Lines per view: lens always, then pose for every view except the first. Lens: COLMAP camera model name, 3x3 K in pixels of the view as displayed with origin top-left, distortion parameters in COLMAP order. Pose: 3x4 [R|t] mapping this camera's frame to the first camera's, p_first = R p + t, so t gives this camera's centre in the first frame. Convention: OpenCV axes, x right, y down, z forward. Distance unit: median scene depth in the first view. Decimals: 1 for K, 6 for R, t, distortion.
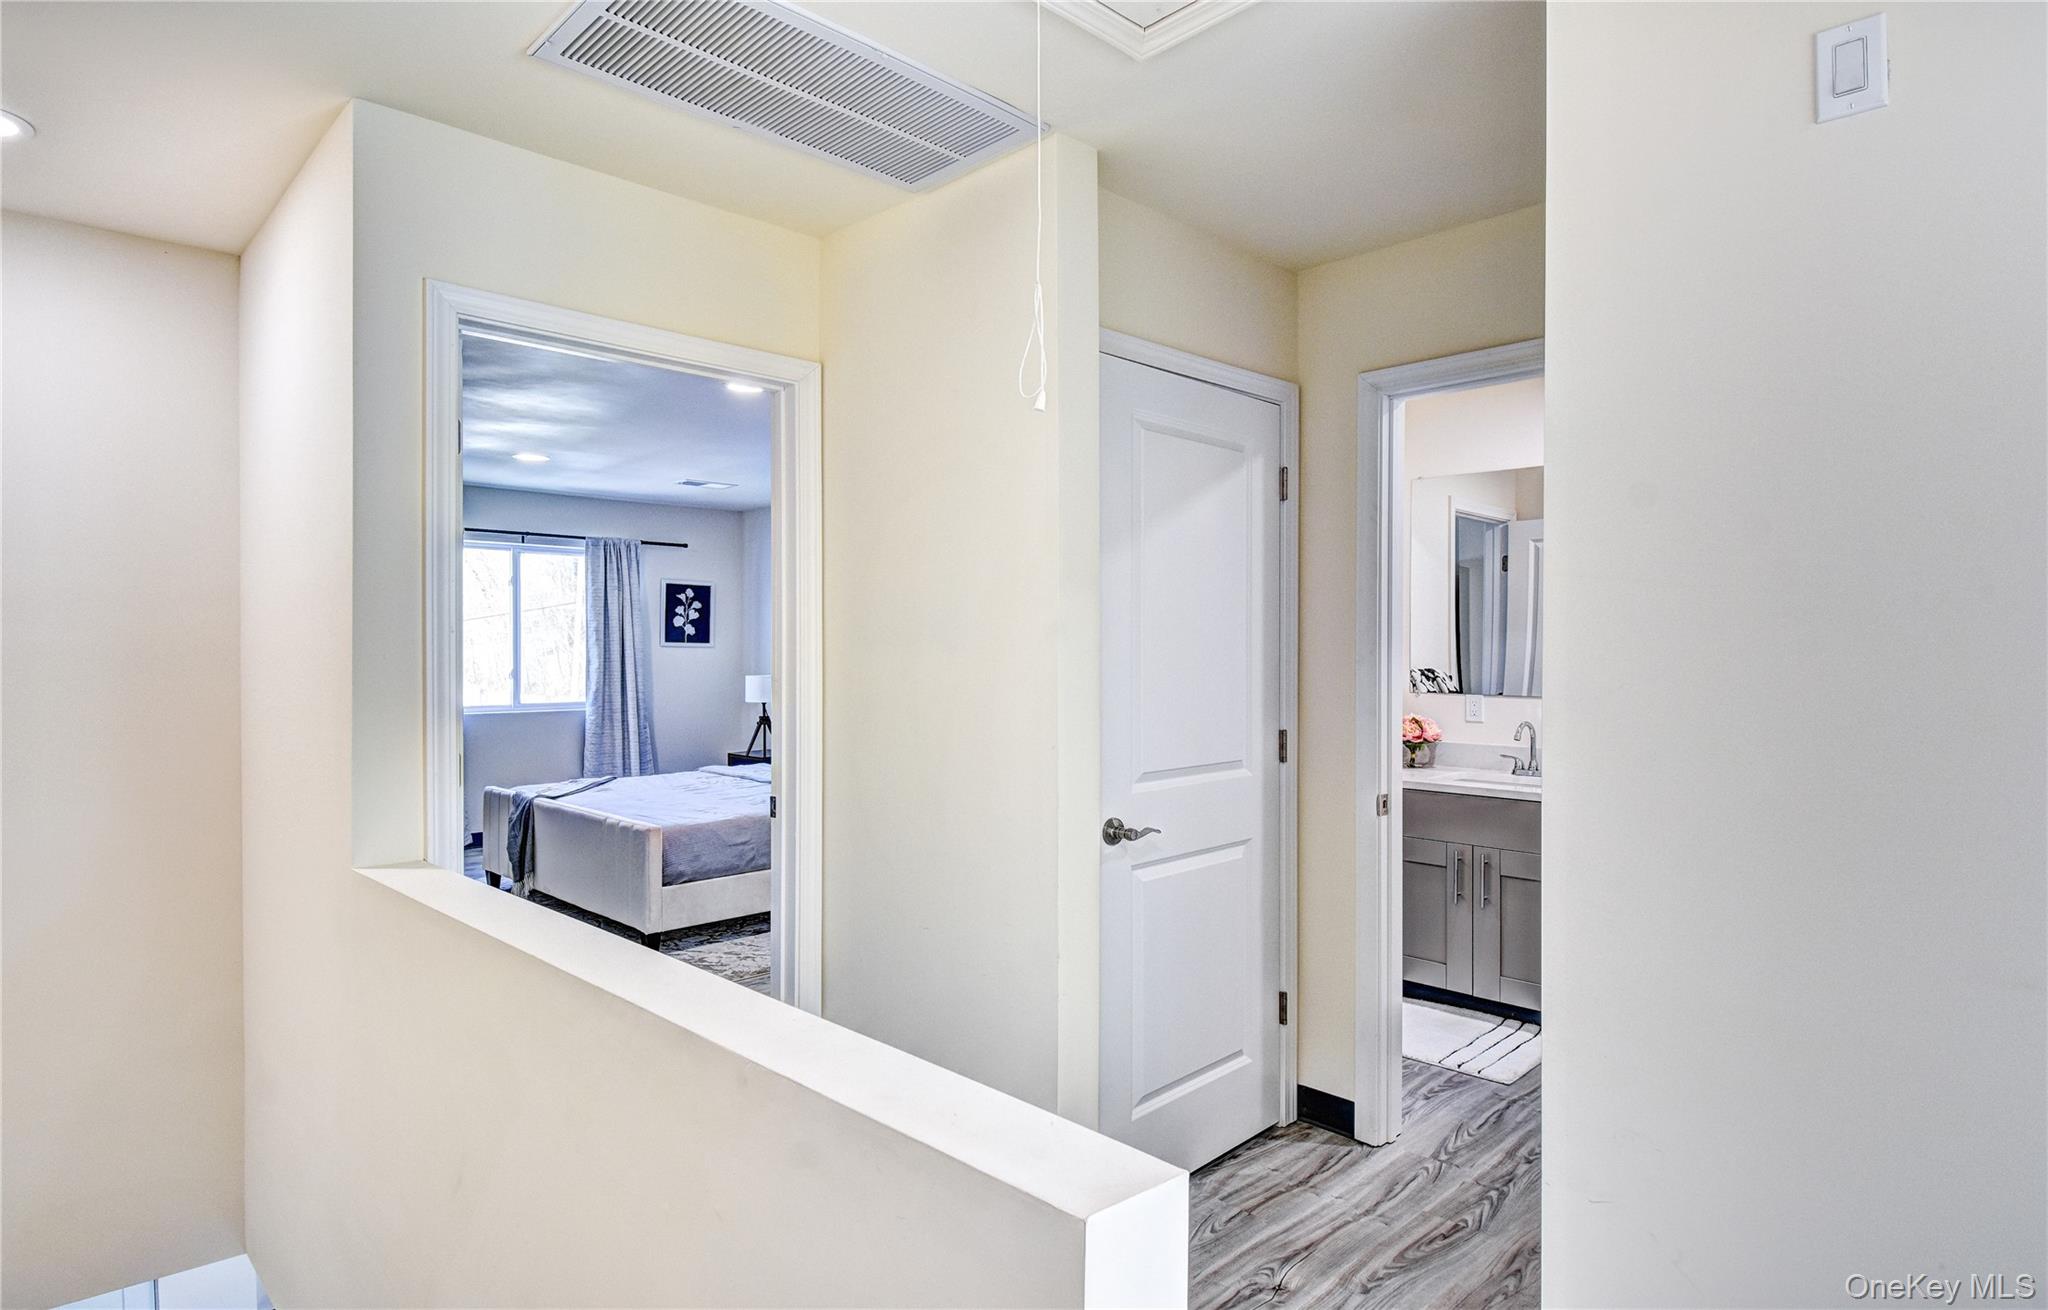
lens RADIAL K [[1118.7, 0, 1031.3], [0, 1118.7, 654.4], [0, 0, 1]] dist [-0.014557, -0.000056]
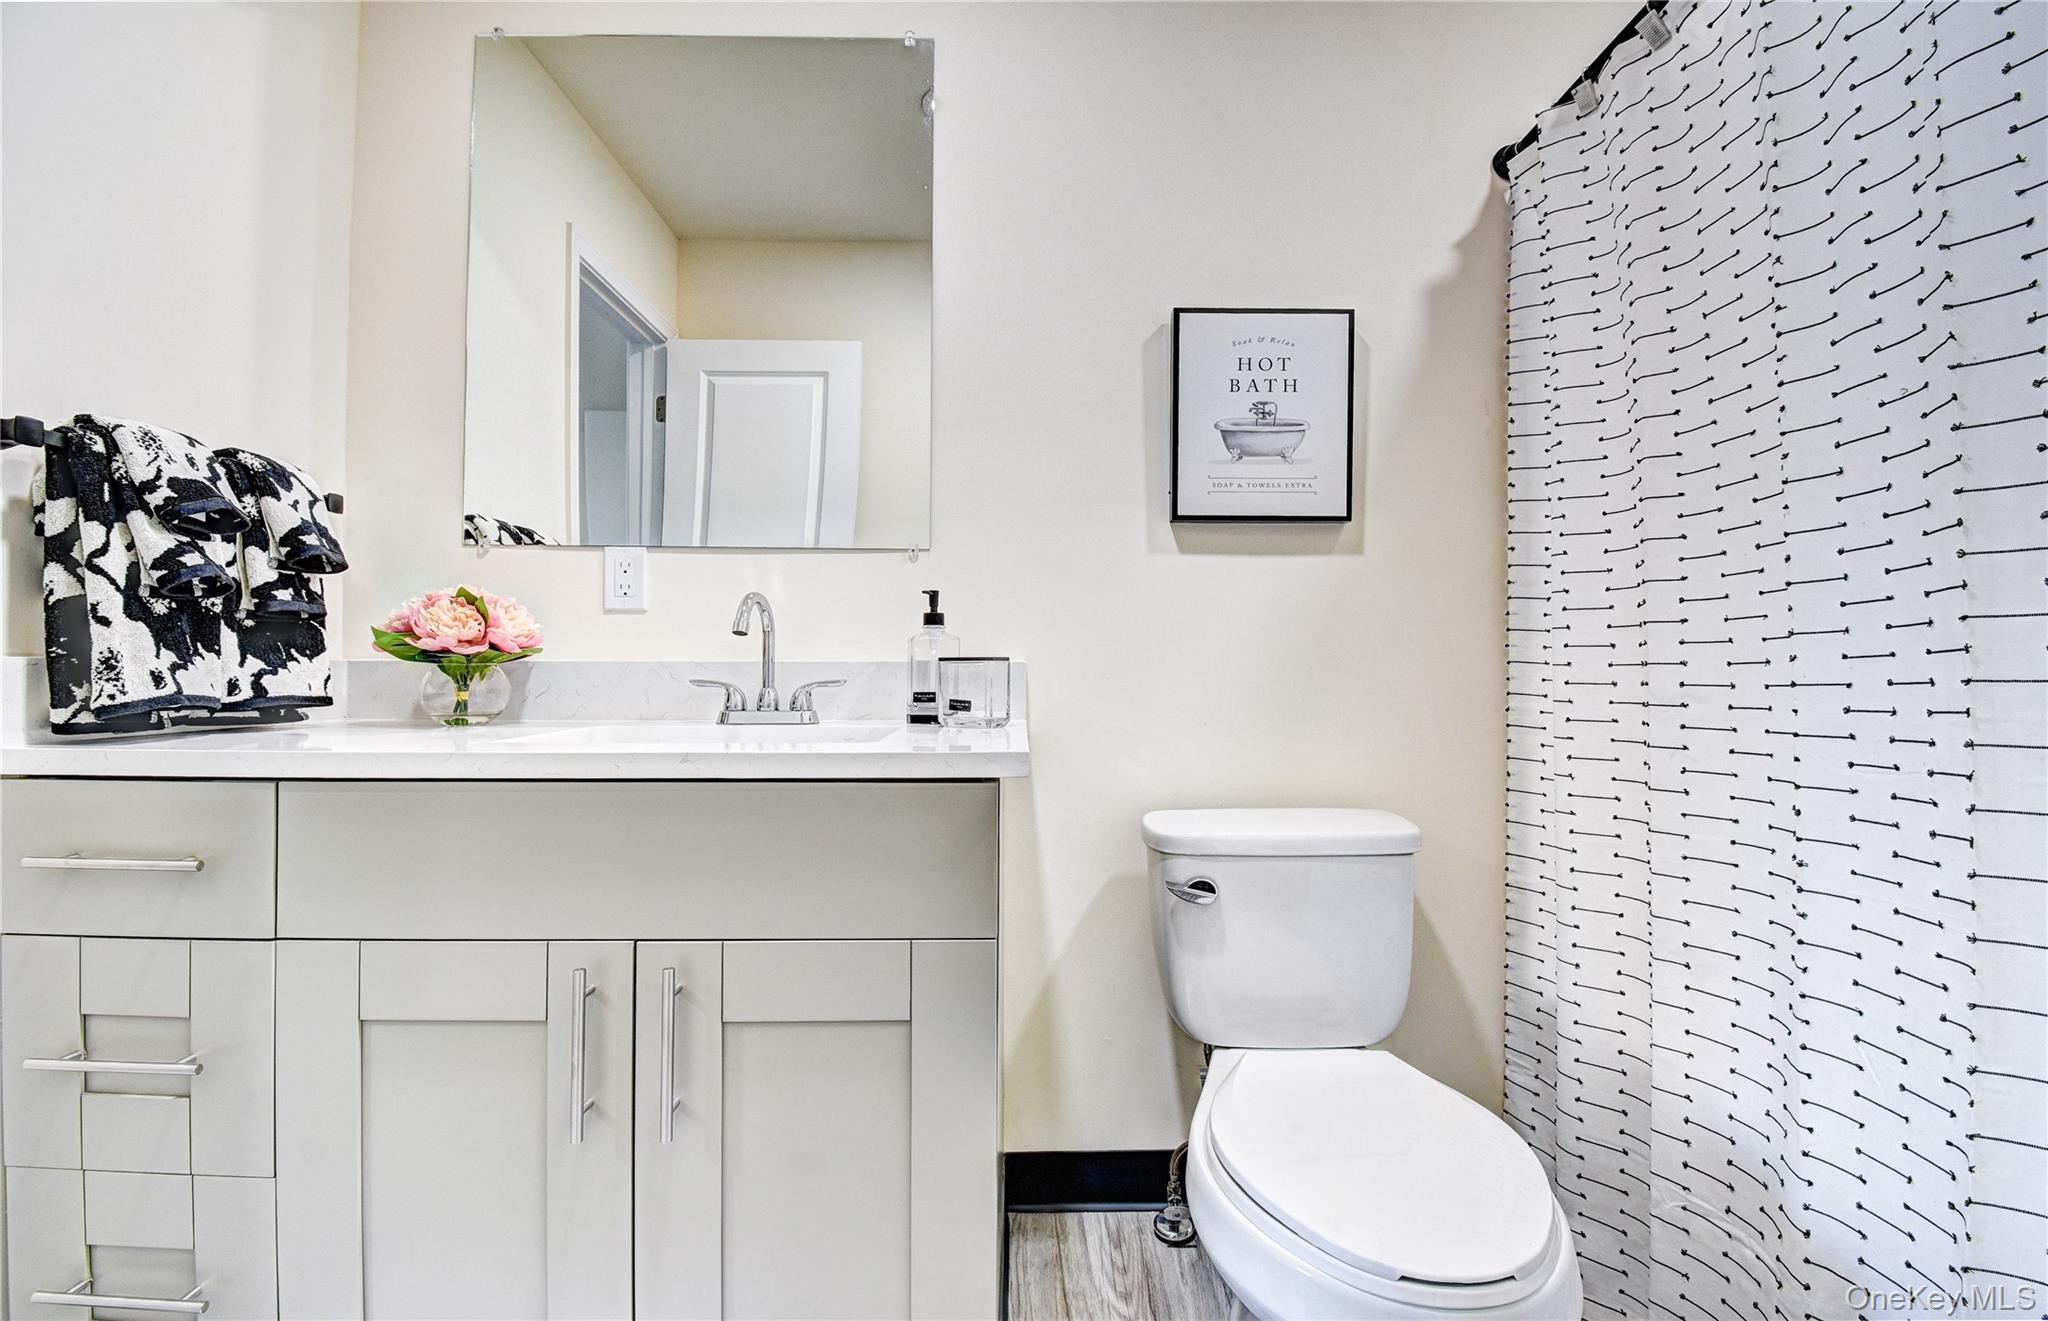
lens RADIAL K [[947.1, 0, 1046.0], [0, 947.1, 656.4], [0, 0, 1]] dist [0.000484, -0.016219]
pose [[0.677079, 0.012644, 0.735802, 0.244055], [-0.005728, 0.999913, -0.011912, 0.082720], [-0.735888, 0.003851, 0.677092, 0.646153]]
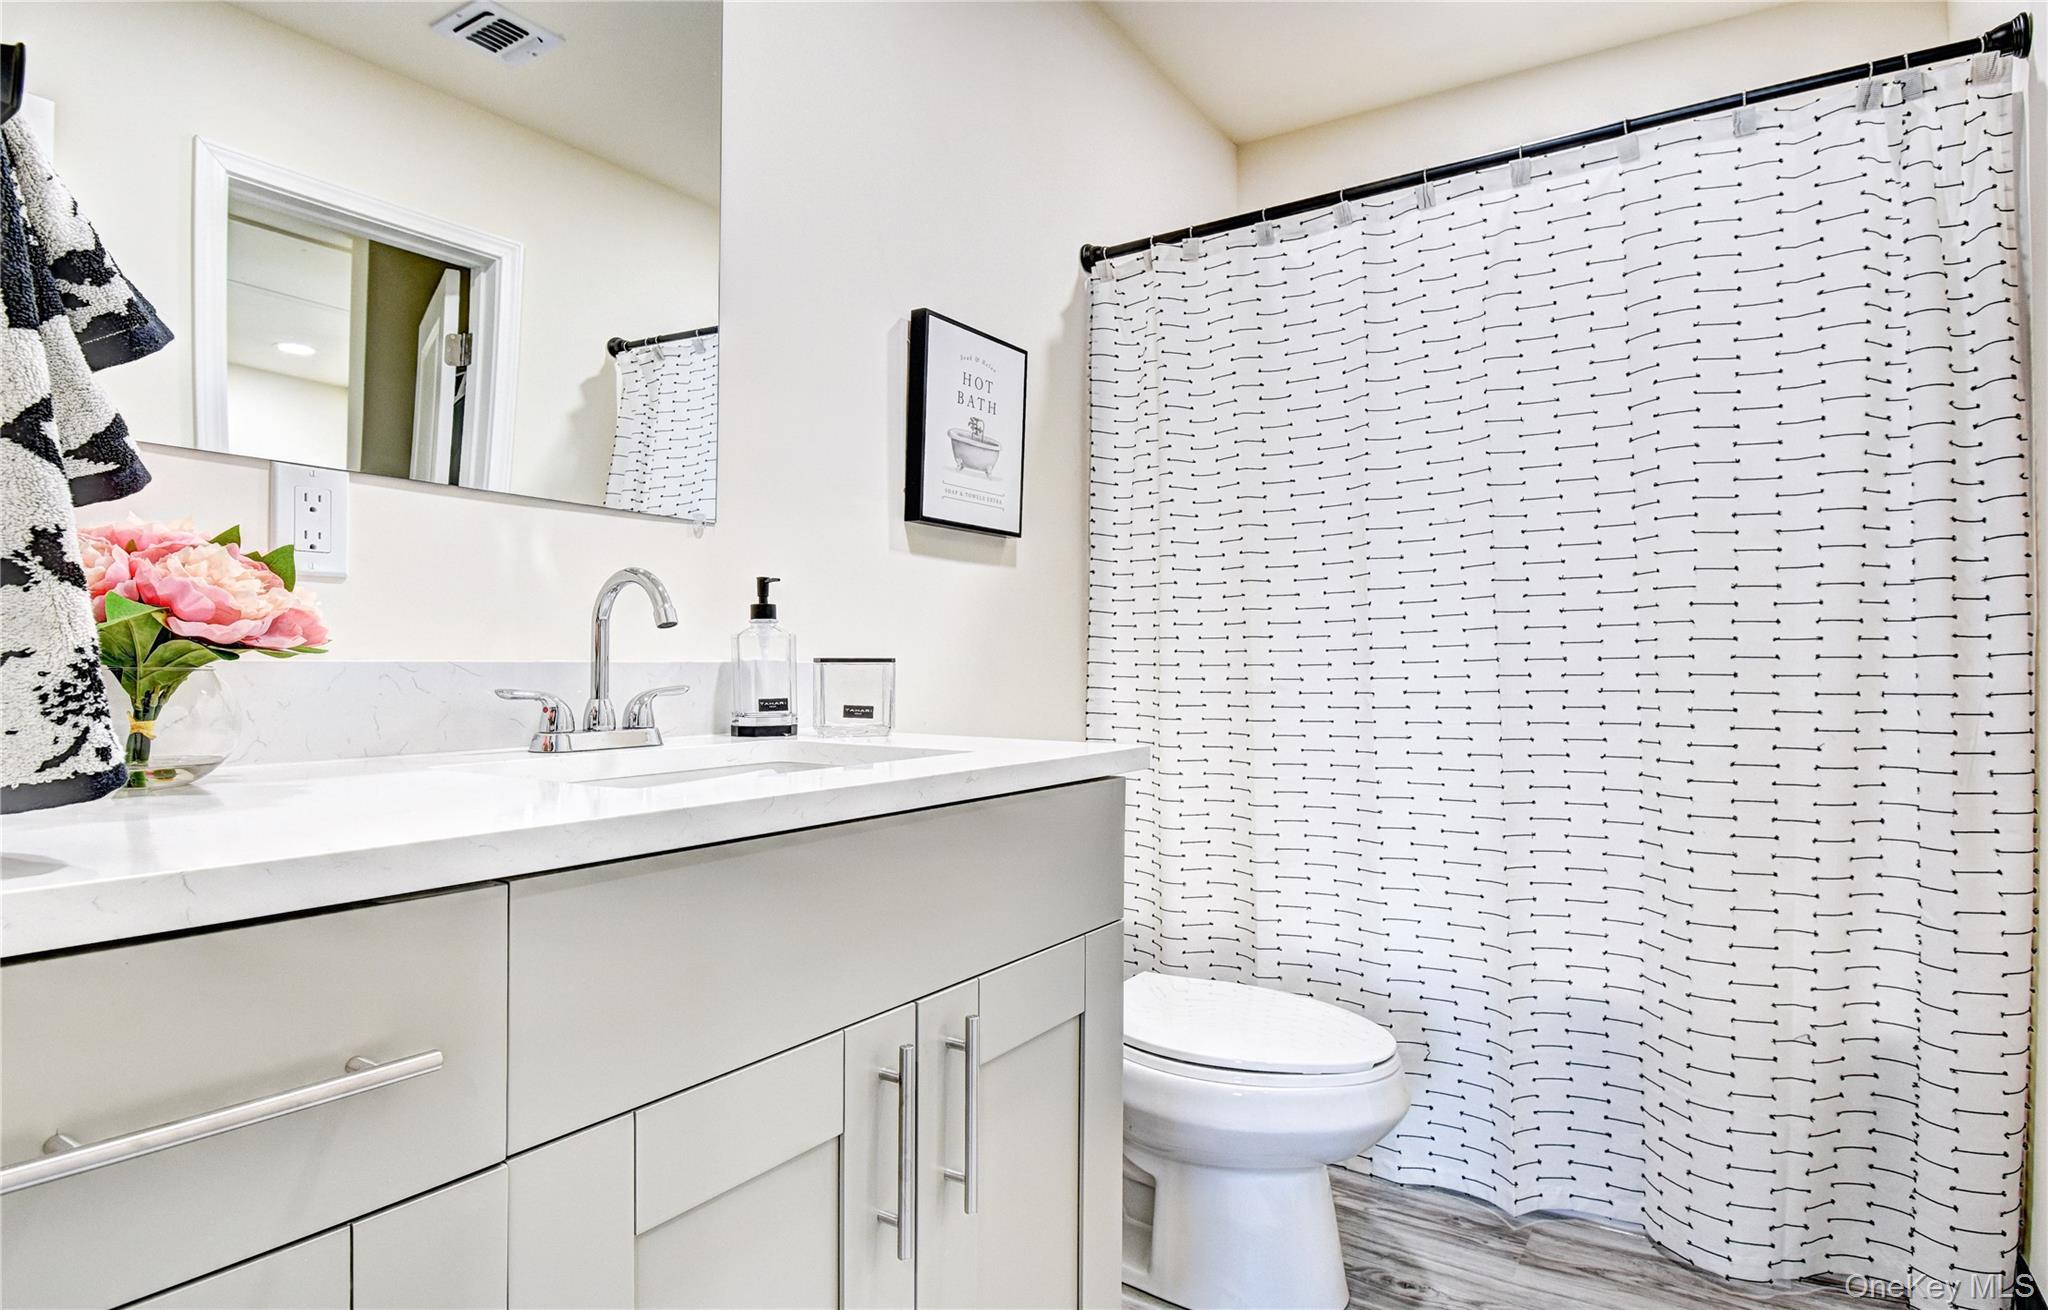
lens RADIAL K [[1118.7, 0, 1043.2], [0, 1118.7, 659.0], [0, 0, 1]] dist [-0.014557, -0.000056]
pose [[-0.235880, 0.005807, 0.971765, 0.116319], [-0.004168, 0.999967, -0.006987, 0.081760], [-0.971773, -0.005698, -0.235848, 0.911556]]
